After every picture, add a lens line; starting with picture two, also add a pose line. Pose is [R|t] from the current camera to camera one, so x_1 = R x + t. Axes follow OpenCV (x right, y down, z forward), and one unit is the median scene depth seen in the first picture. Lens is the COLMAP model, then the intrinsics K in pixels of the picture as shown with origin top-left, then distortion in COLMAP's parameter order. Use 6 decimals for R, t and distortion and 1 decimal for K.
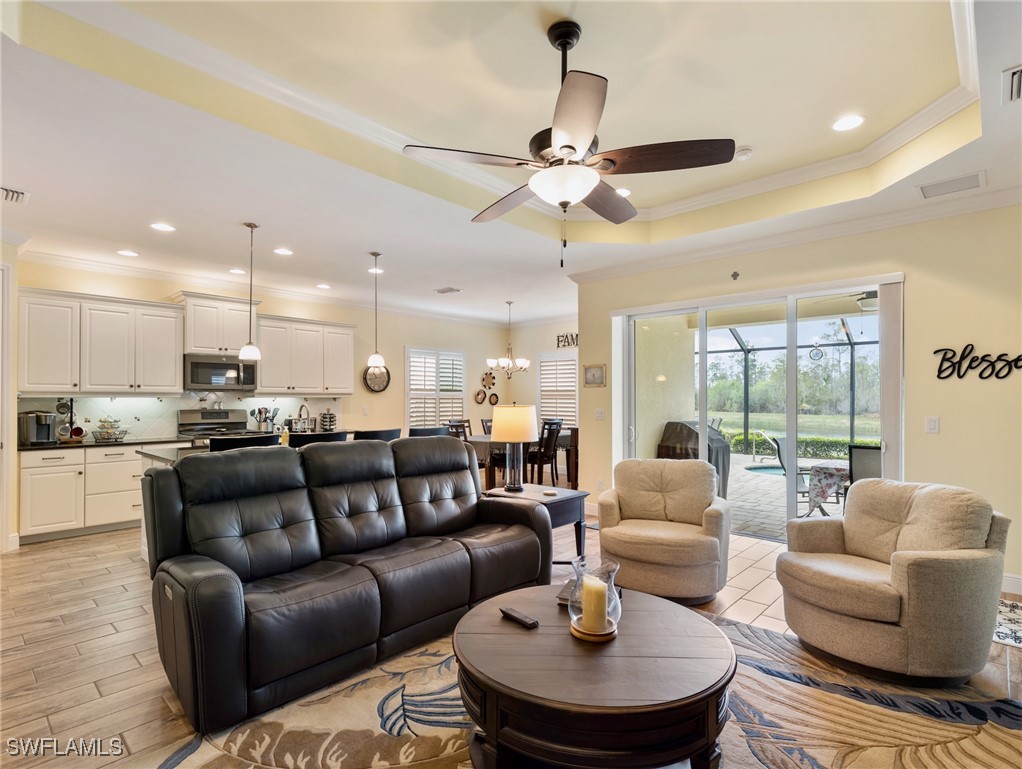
lens RADIAL K [[519.2, 0, 510.0], [0, 519.2, 397.6], [0, 0, 1]] dist [0.009537, -0.003457]
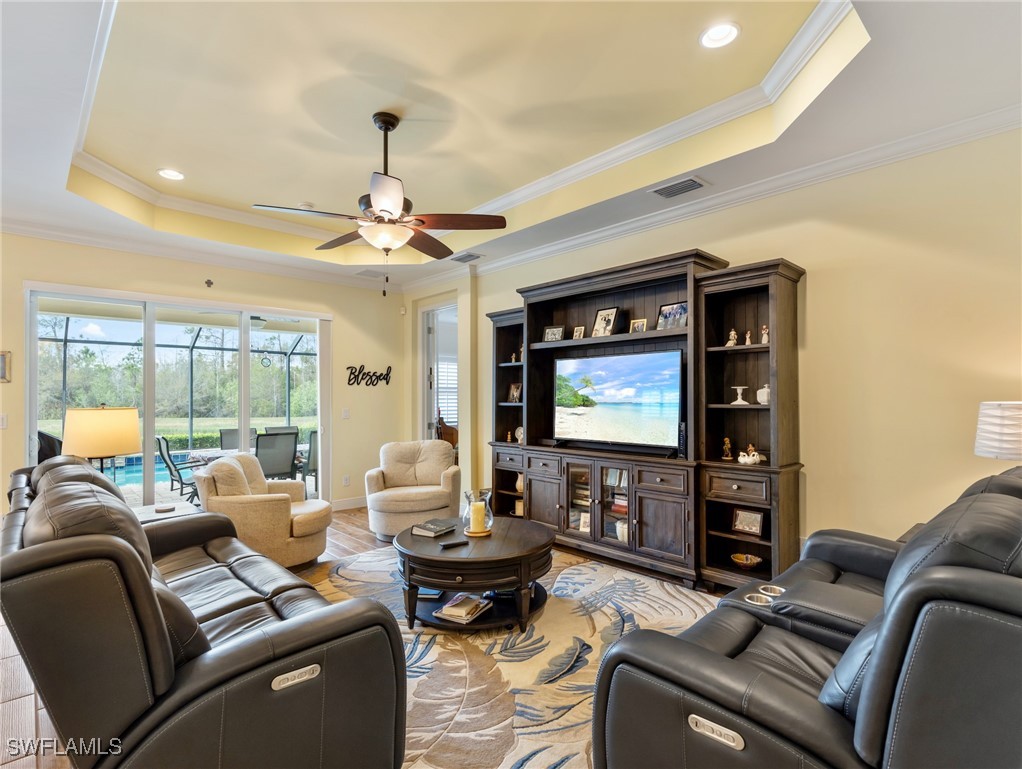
lens RADIAL K [[519.2, 0, 519.8], [0, 519.2, 390.7], [0, 0, 1]] dist [0.009537, -0.003457]
pose [[0.056484, 0.010630, 0.998347, -0.495665], [0.003582, 0.999935, -0.010850, 0.001023], [-0.998397, 0.004189, 0.056442, 0.246415]]
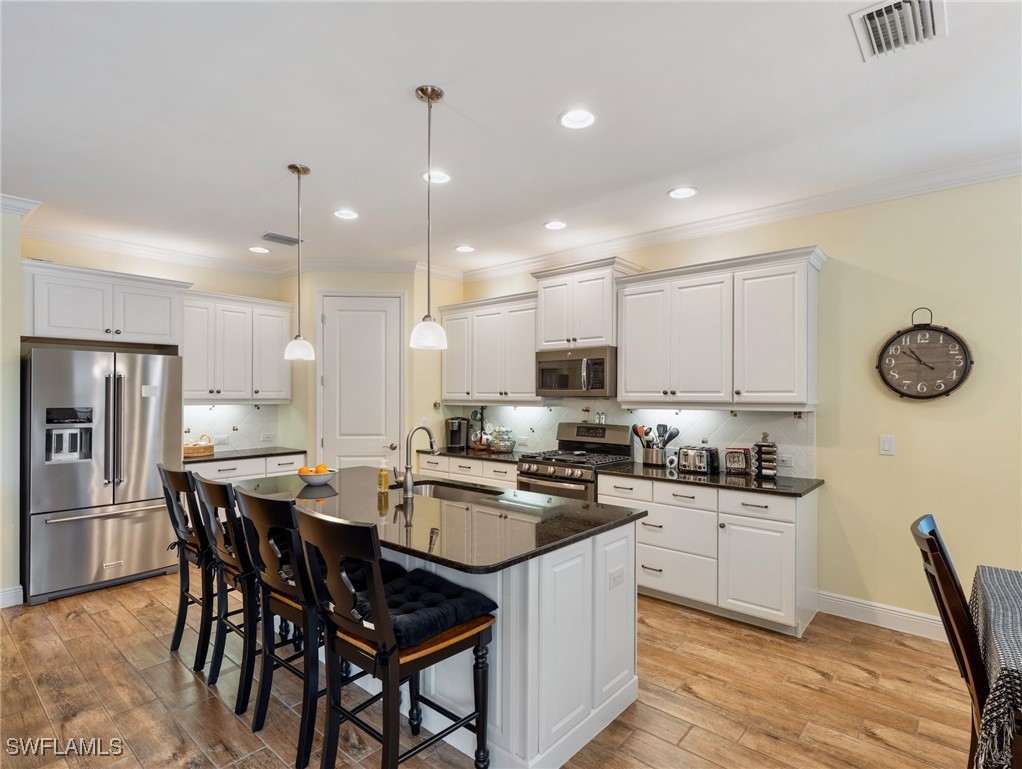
lens RADIAL K [[519.2, 0, 522.1], [0, 519.2, 395.4], [0, 0, 1]] dist [0.009537, -0.003457]
pose [[0.049332, 0.001386, -0.998781, 0.159778], [-0.000560, 0.999999, 0.001360, -0.018758], [0.998782, 0.000492, 0.049332, 0.925361]]
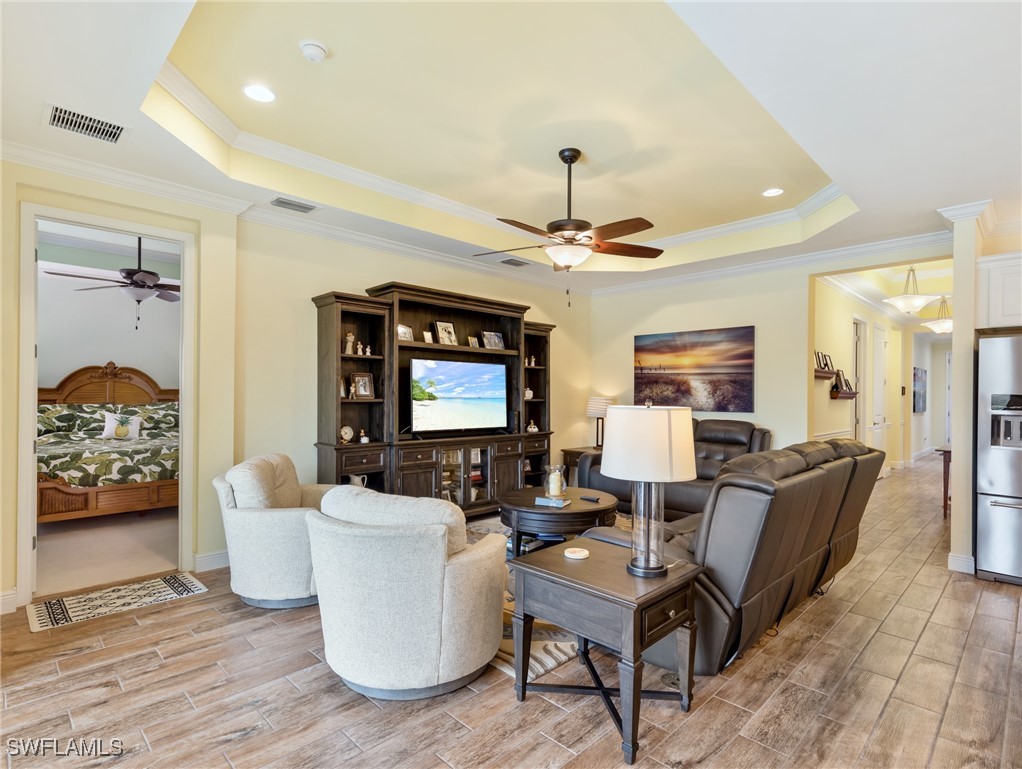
lens RADIAL K [[519.2, 0, 516.9], [0, 519.2, 395.2], [0, 0, 1]] dist [0.009537, -0.003457]
pose [[-0.999396, -0.010364, 0.033155, 0.082625], [-0.010374, 0.999946, -0.000104, 0.003762], [-0.033152, -0.000448, -0.999450, 1.054547]]
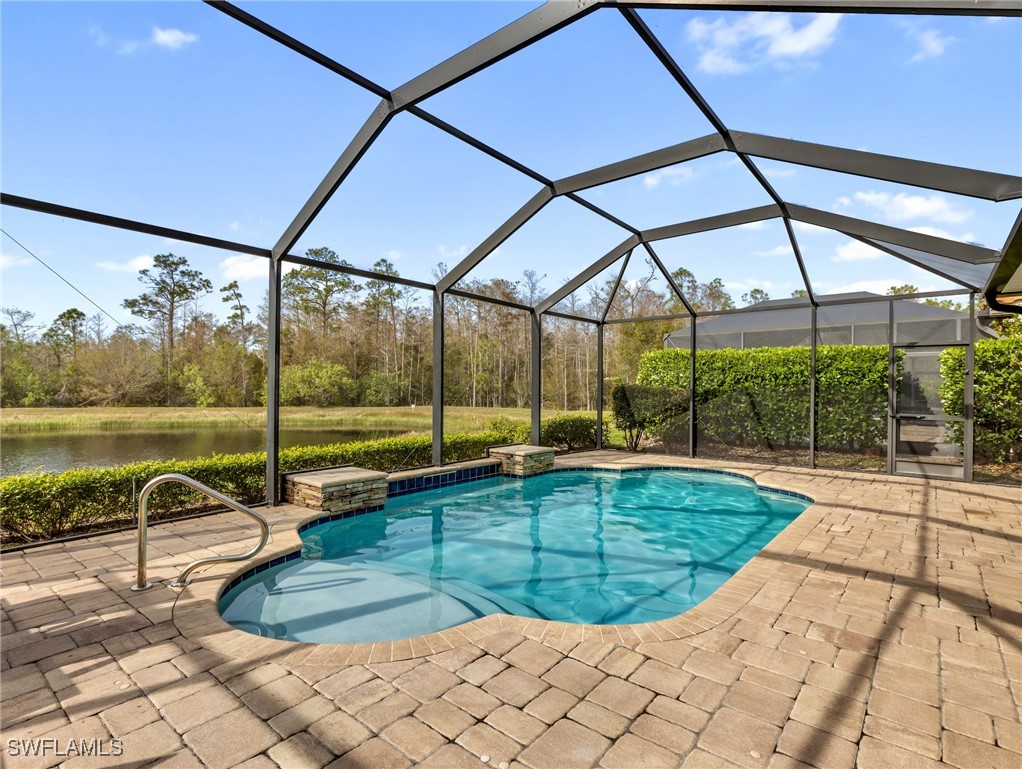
lens RADIAL K [[519.2, 0, 516.2], [0, 519.2, 381.4], [0, 0, 1]] dist [0.009537, -0.003457]
pose [[-0.071422, 0.011383, 0.997381, 0.356853], [-0.008821, 0.999889, -0.012044, 0.027021], [-0.997407, -0.009658, -0.071313, 1.673422]]
